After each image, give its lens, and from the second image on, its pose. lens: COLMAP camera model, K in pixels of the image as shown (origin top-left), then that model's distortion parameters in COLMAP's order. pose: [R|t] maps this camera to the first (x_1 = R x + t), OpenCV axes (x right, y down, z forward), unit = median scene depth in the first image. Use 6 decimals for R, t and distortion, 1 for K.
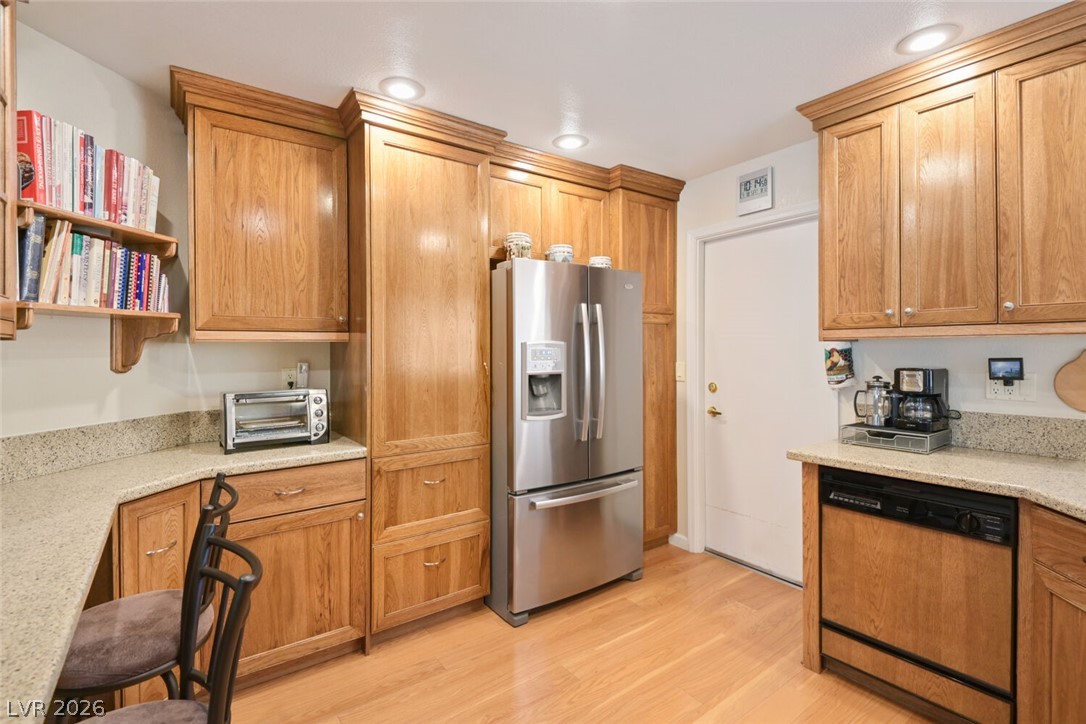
lens RADIAL K [[494.8, 0, 546.0], [0, 494.8, 343.7], [0, 0, 1]] dist [0.030588, -0.028930]
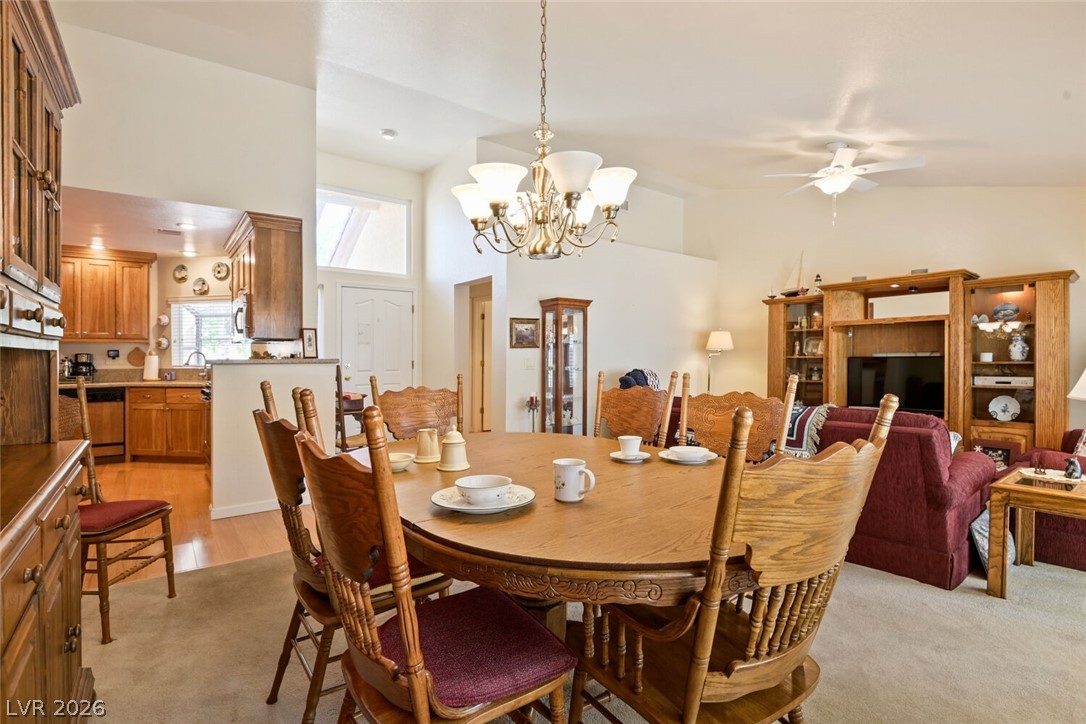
lens RADIAL K [[492.1, 0, 539.2], [0, 492.1, 359.8], [0, 0, 1]] dist [0.000302, -0.016163]
pose [[-0.029588, -0.000659, 0.999562, -2.027748], [-0.007702, 0.999970, 0.000431, 0.064150], [-0.999532, -0.007686, -0.029592, -1.441343]]
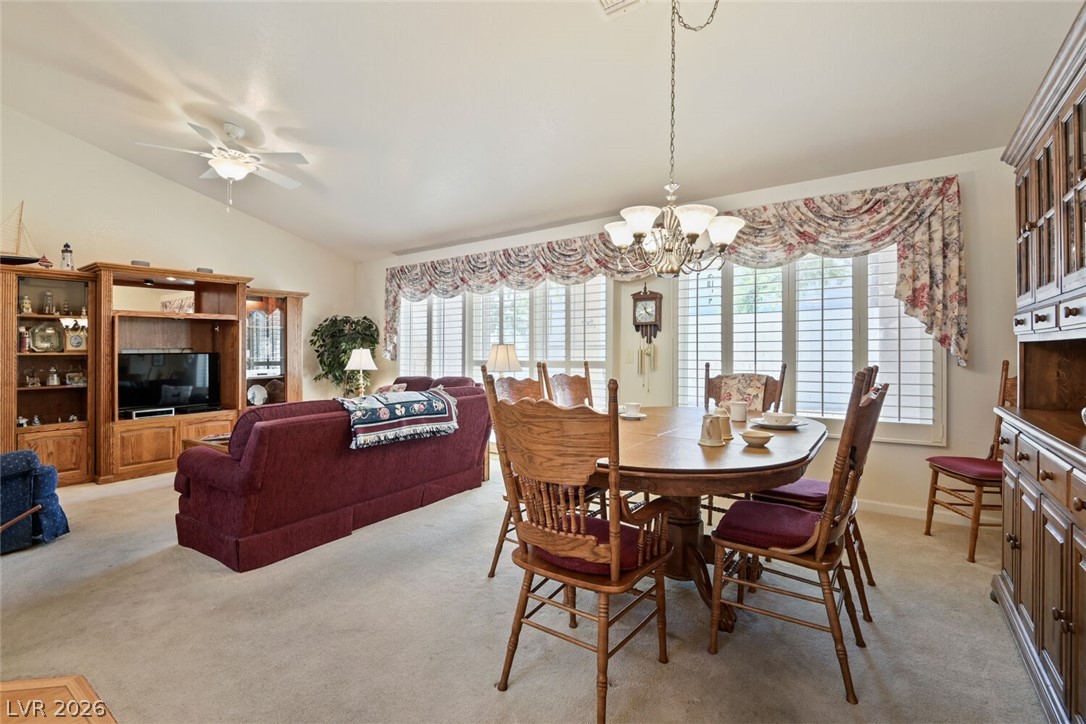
lens RADIAL K [[498.3, 0, 549.3], [0, 498.3, 373.8], [0, 0, 1]] dist [0.014122, -0.000115]
pose [[-0.947007, 0.025309, -0.320214, -0.465720], [0.014621, 0.999254, 0.035738, 0.075707], [0.320879, 0.029162, -0.946671, -0.364672]]
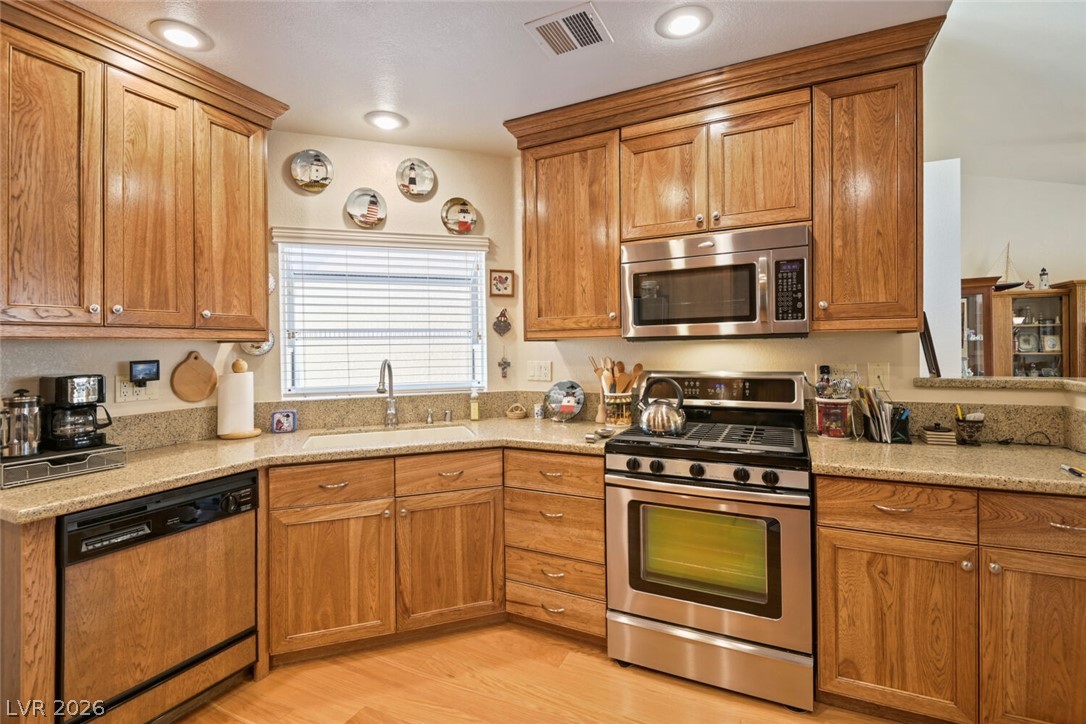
lens RADIAL K [[489.7, 0, 537.3], [0, 489.7, 355.3], [0, 0, 1]] dist [0.015010, -0.019900]
pose [[-0.450839, -0.005035, 0.892591, -0.363450], [0.005088, 0.999953, 0.008210, 0.013136], [-0.892591, 0.008243, -0.450793, 0.692344]]
